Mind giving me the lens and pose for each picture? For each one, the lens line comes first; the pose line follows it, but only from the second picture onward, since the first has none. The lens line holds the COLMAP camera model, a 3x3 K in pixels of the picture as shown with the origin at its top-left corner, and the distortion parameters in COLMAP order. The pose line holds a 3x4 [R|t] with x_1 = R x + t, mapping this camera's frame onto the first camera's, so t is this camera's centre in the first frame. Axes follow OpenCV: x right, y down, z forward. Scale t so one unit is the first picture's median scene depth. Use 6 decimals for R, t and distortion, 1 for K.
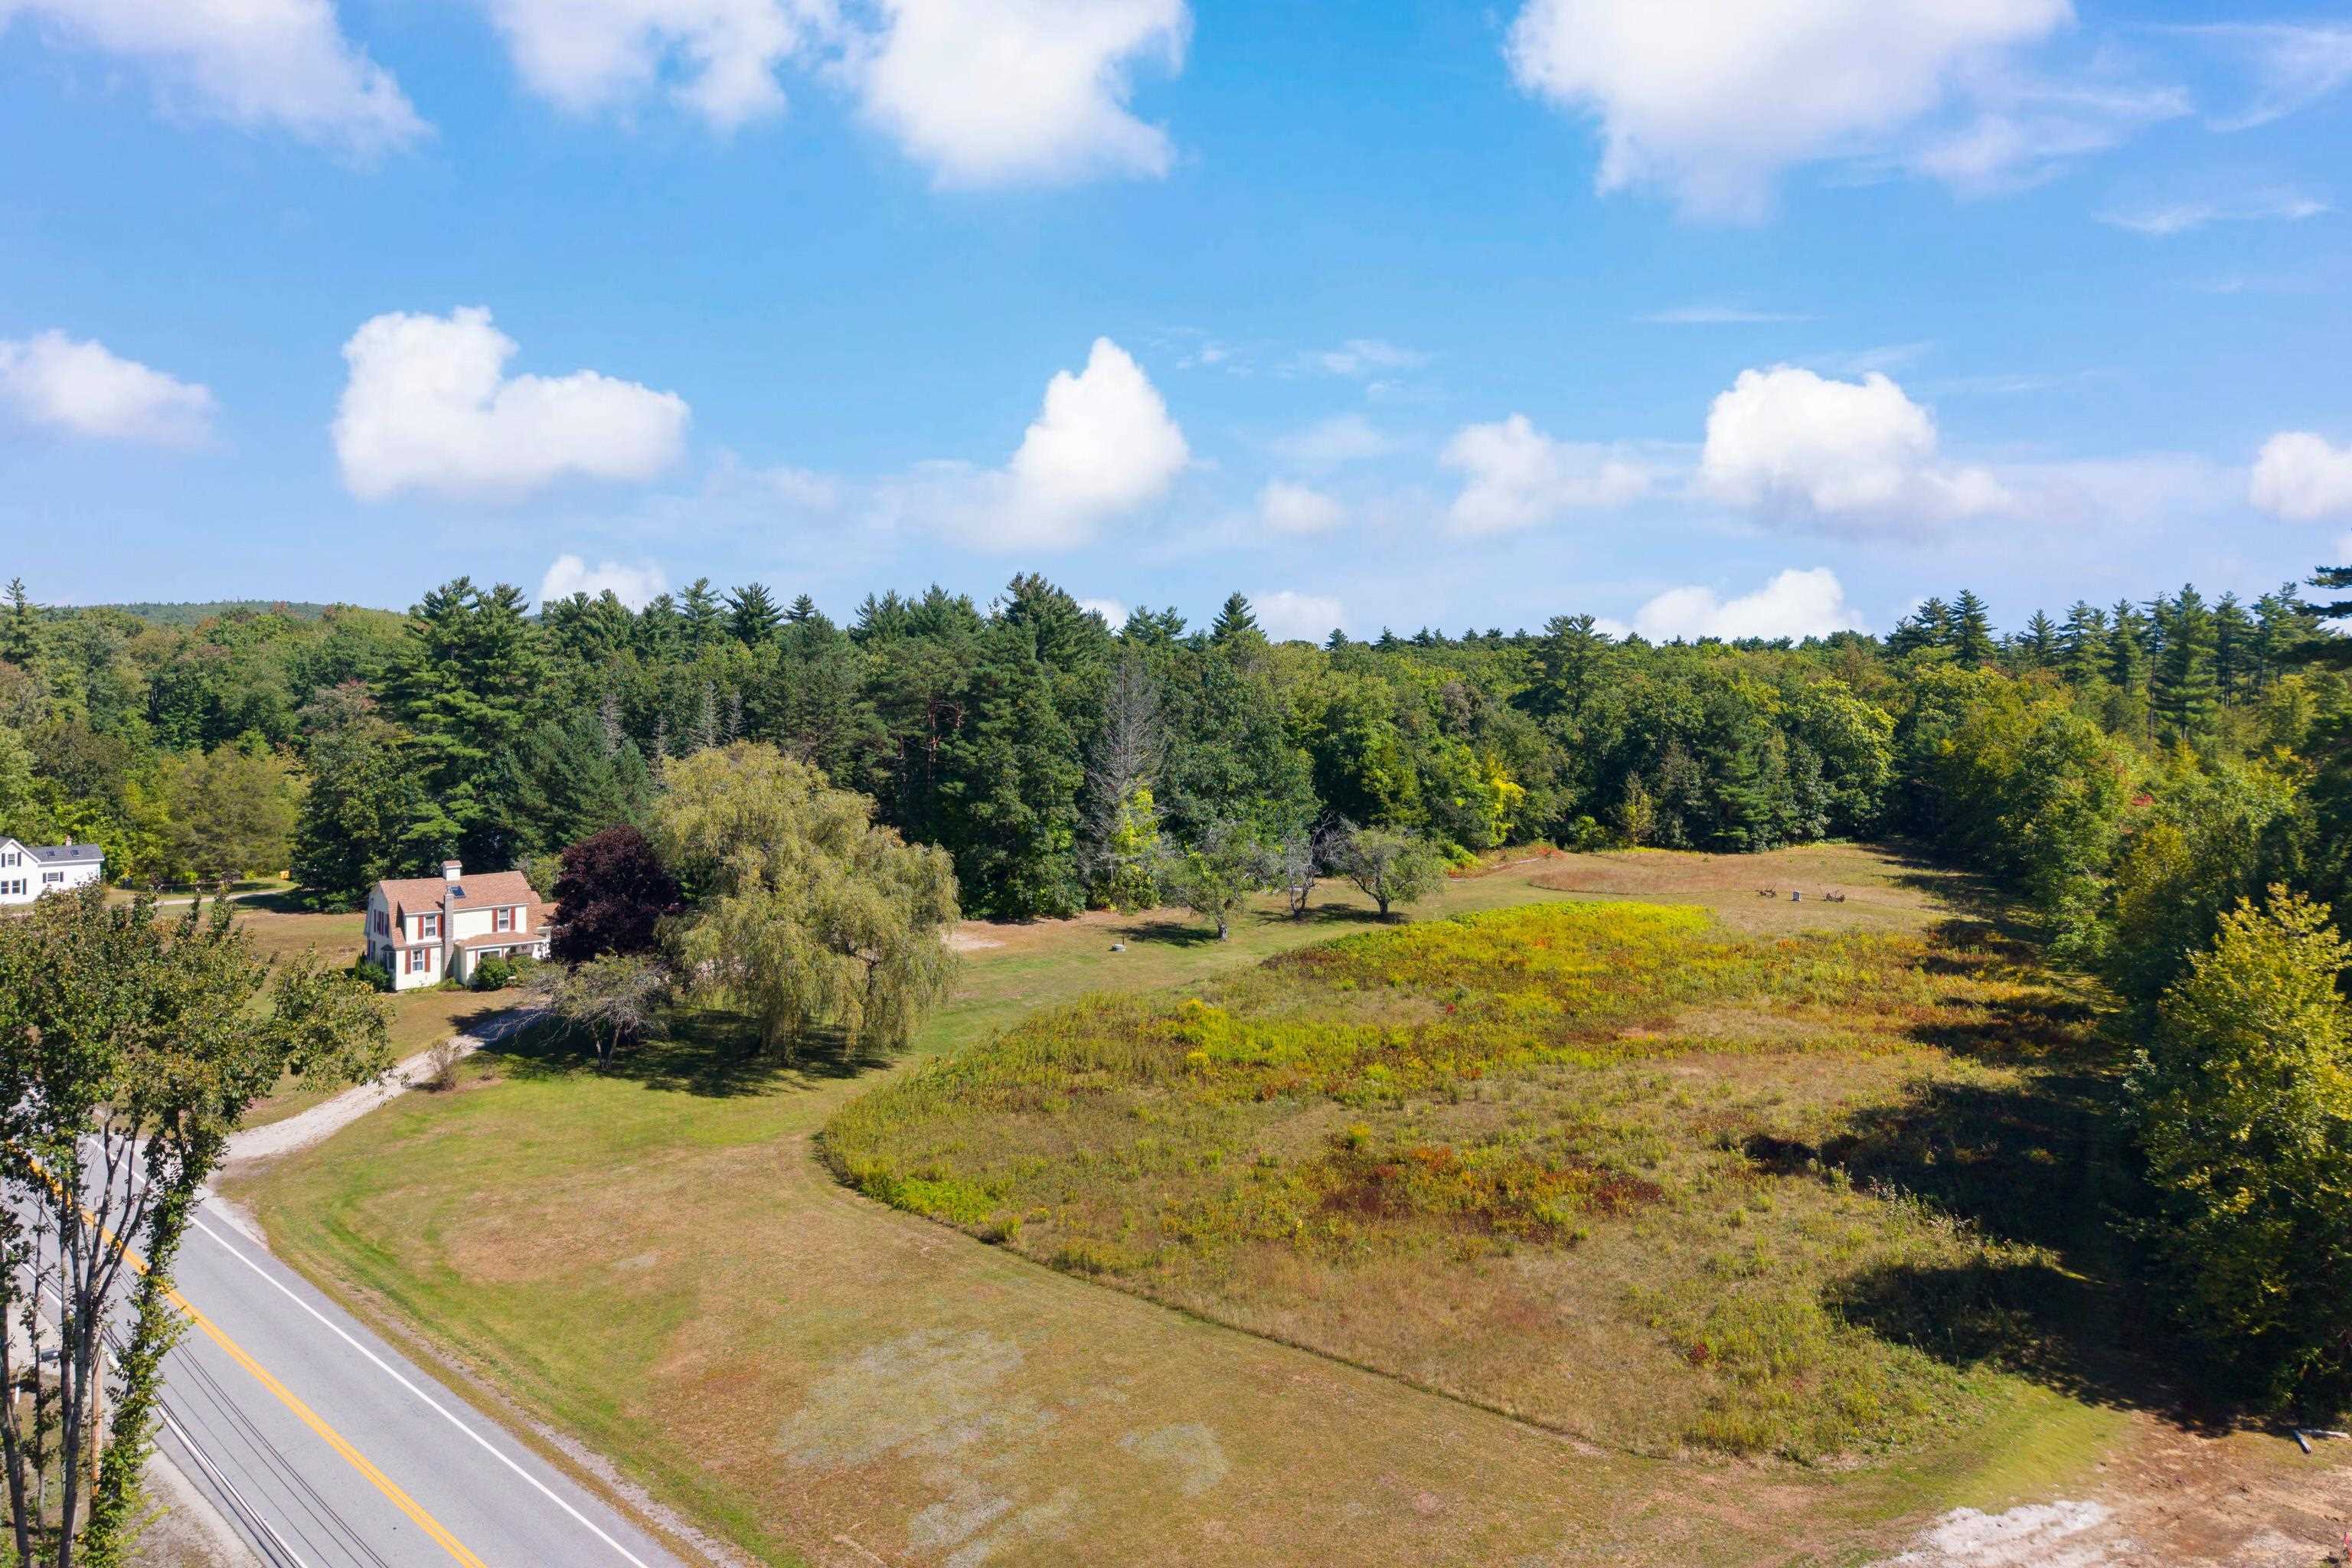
lens RADIAL K [[1571.0, 0, 1147.9], [0, 1571.0, 680.3], [0, 0, 1]] dist [0.006748, -0.010353]
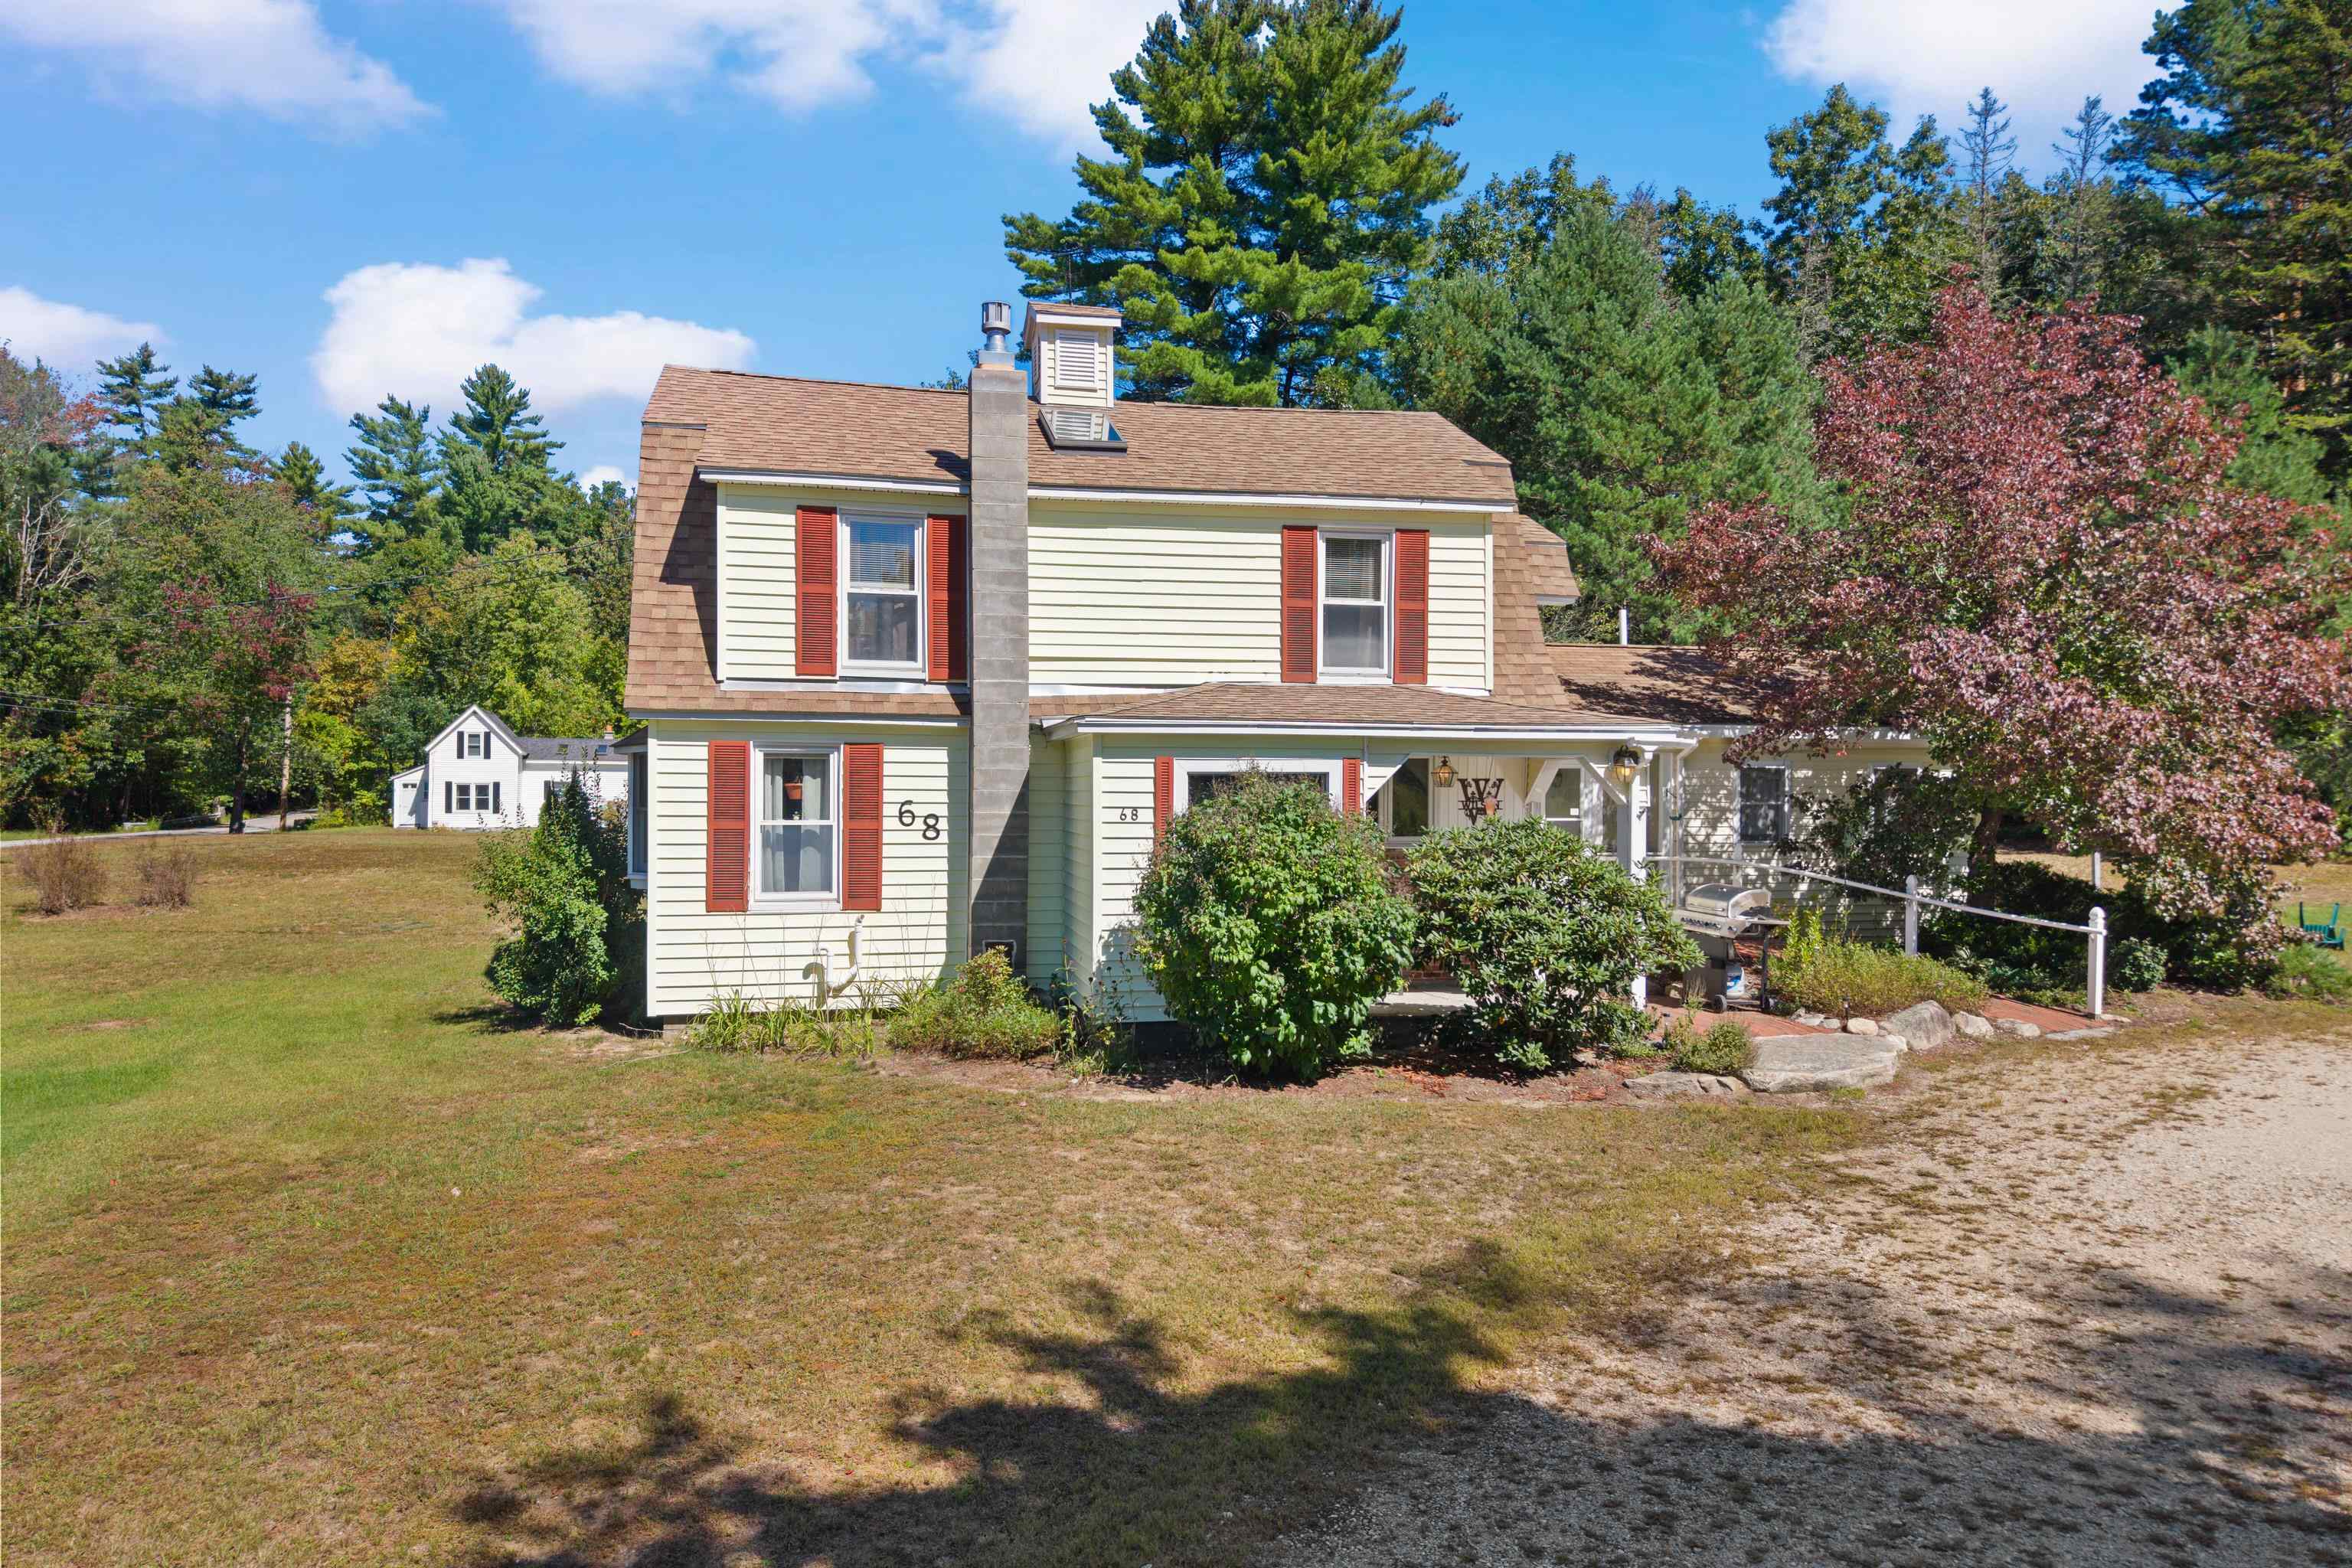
lens RADIAL K [[1571.0, 0, 1174.1], [0, 1571.0, 782.3], [0, 0, 1]] dist [0.006748, -0.010353]
pose [[0.883581, 0.000243, -0.468278, -0.364150], [0.001495, 0.999993, 0.003339, 0.172647], [0.468276, -0.003650, 0.883575, 0.882649]]
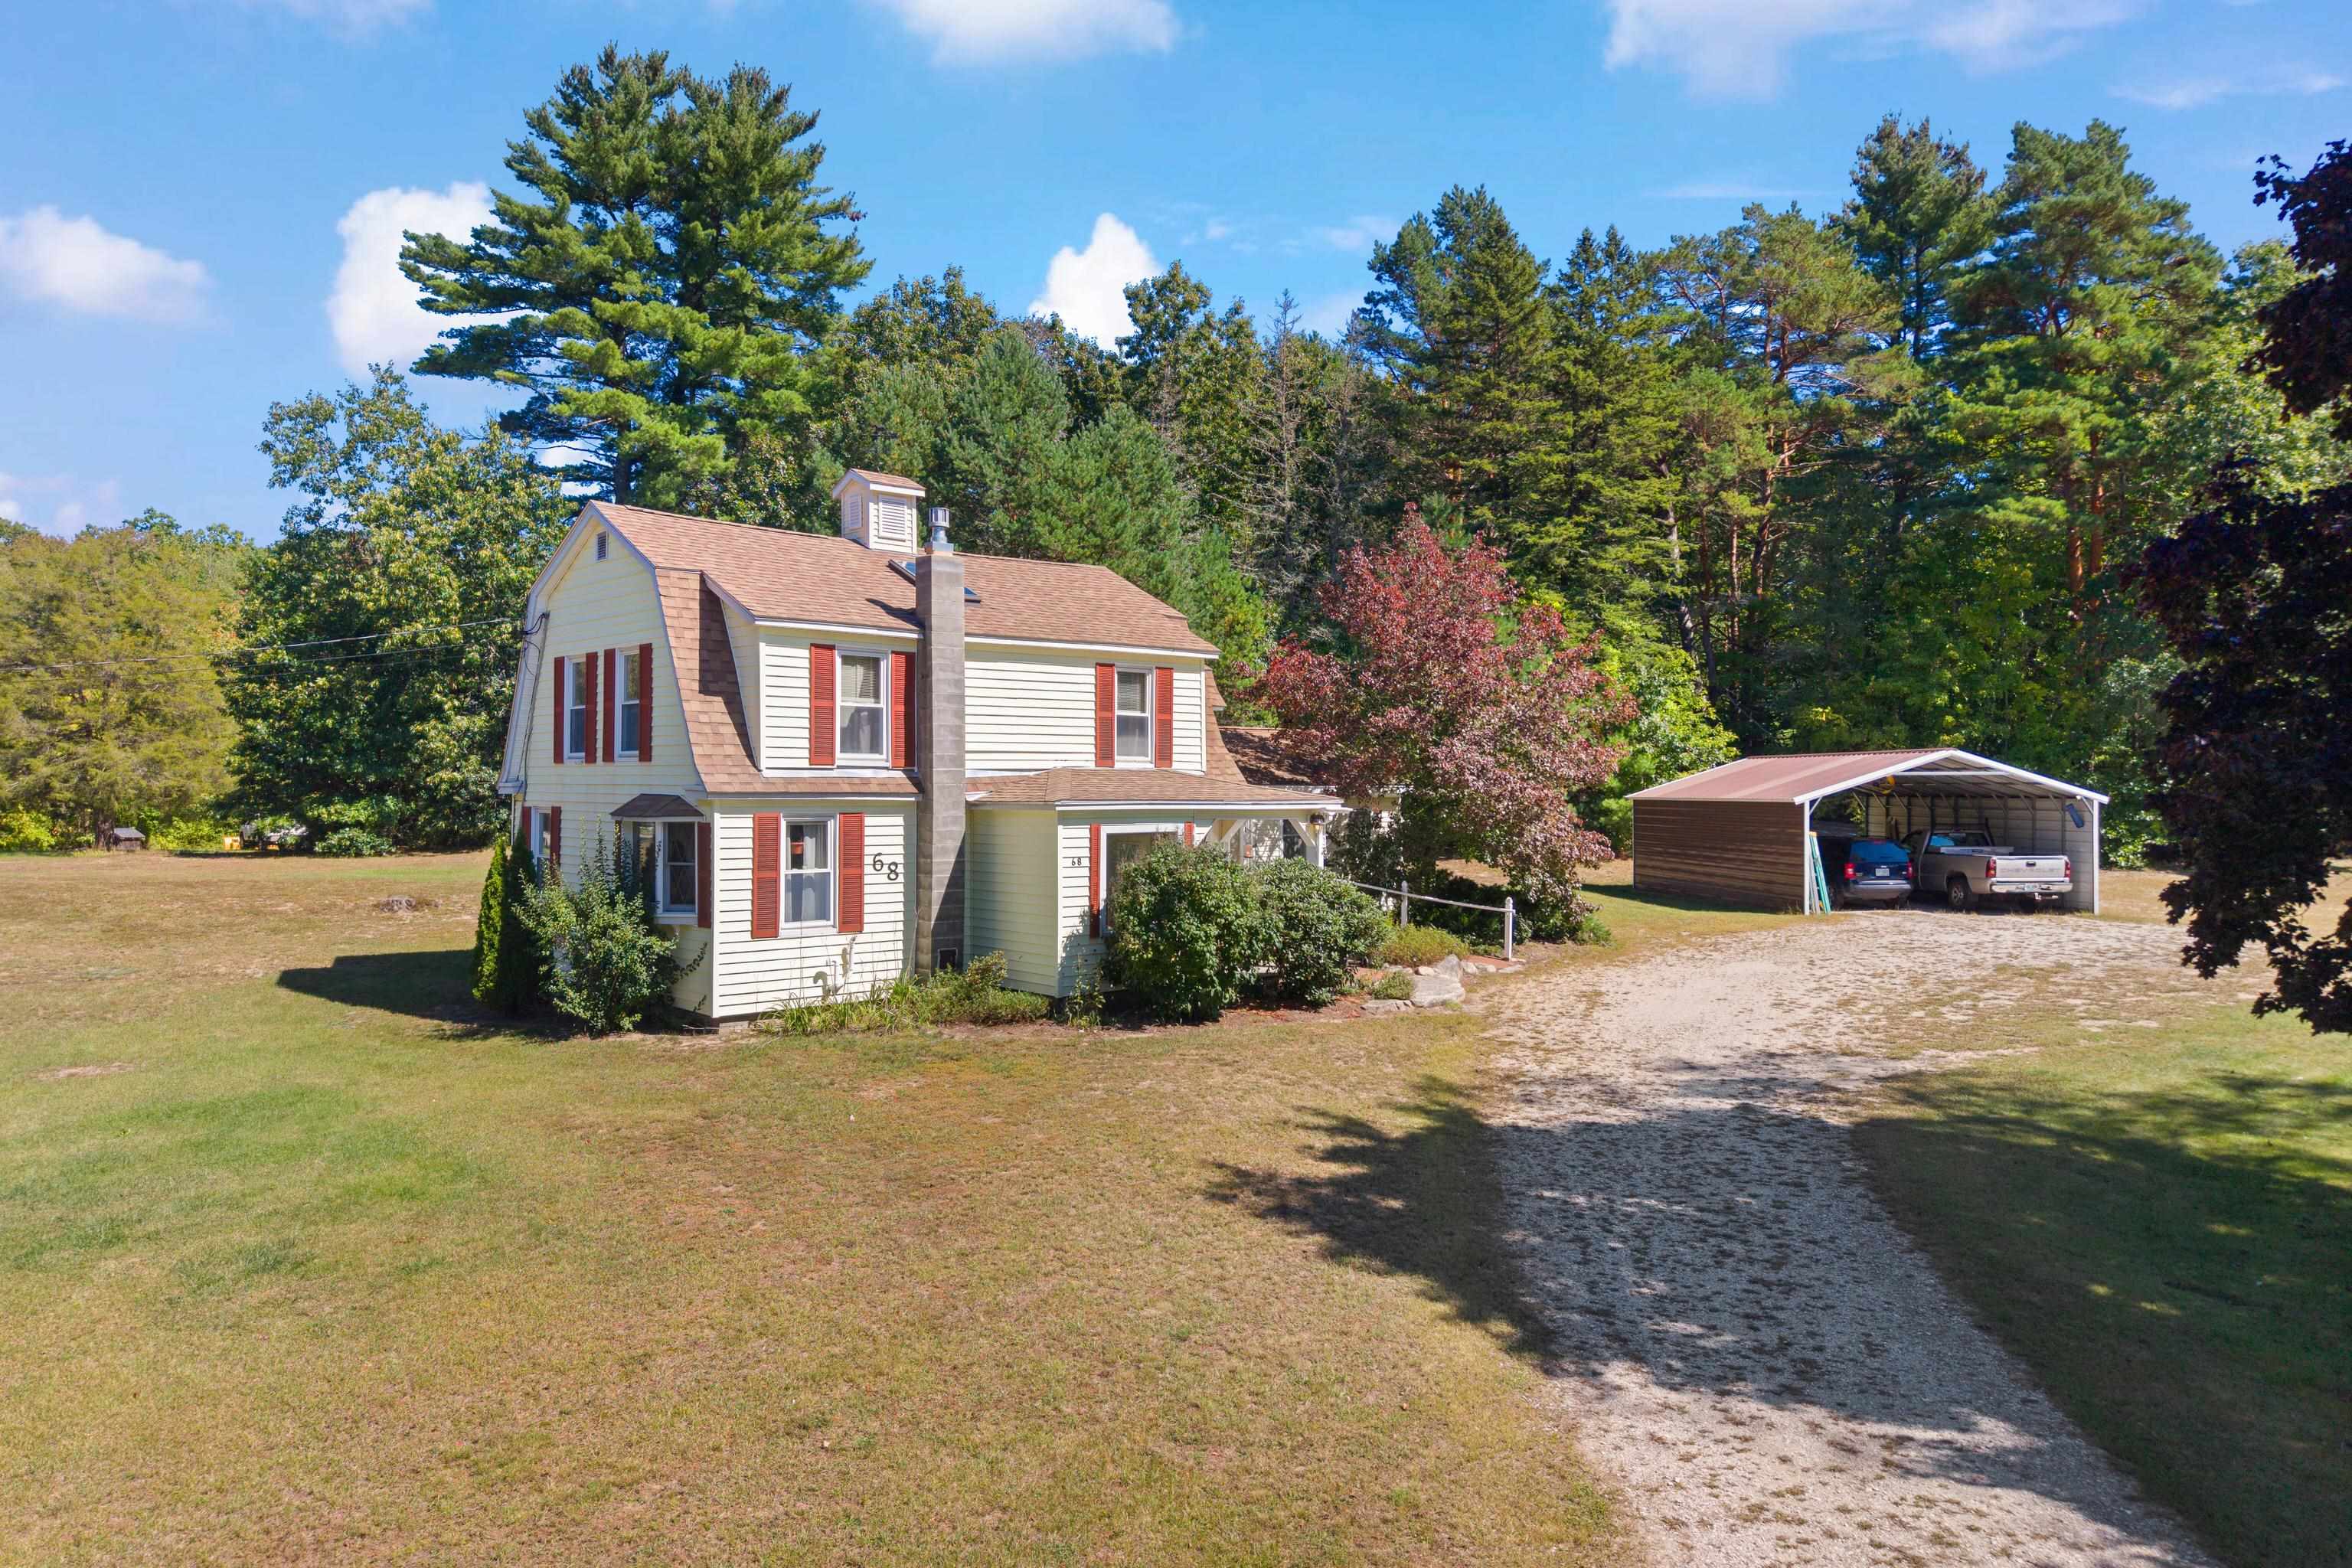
lens RADIAL K [[1571.0, 0, 1188.2], [0, 1571.0, 787.9], [0, 0, 1]] dist [0.006748, -0.010353]
pose [[0.999482, 0.000114, 0.032194, -0.419326], [-0.000391, 0.999963, 0.008604, 0.164594], [-0.032192, -0.008612, 0.999445, 0.794403]]
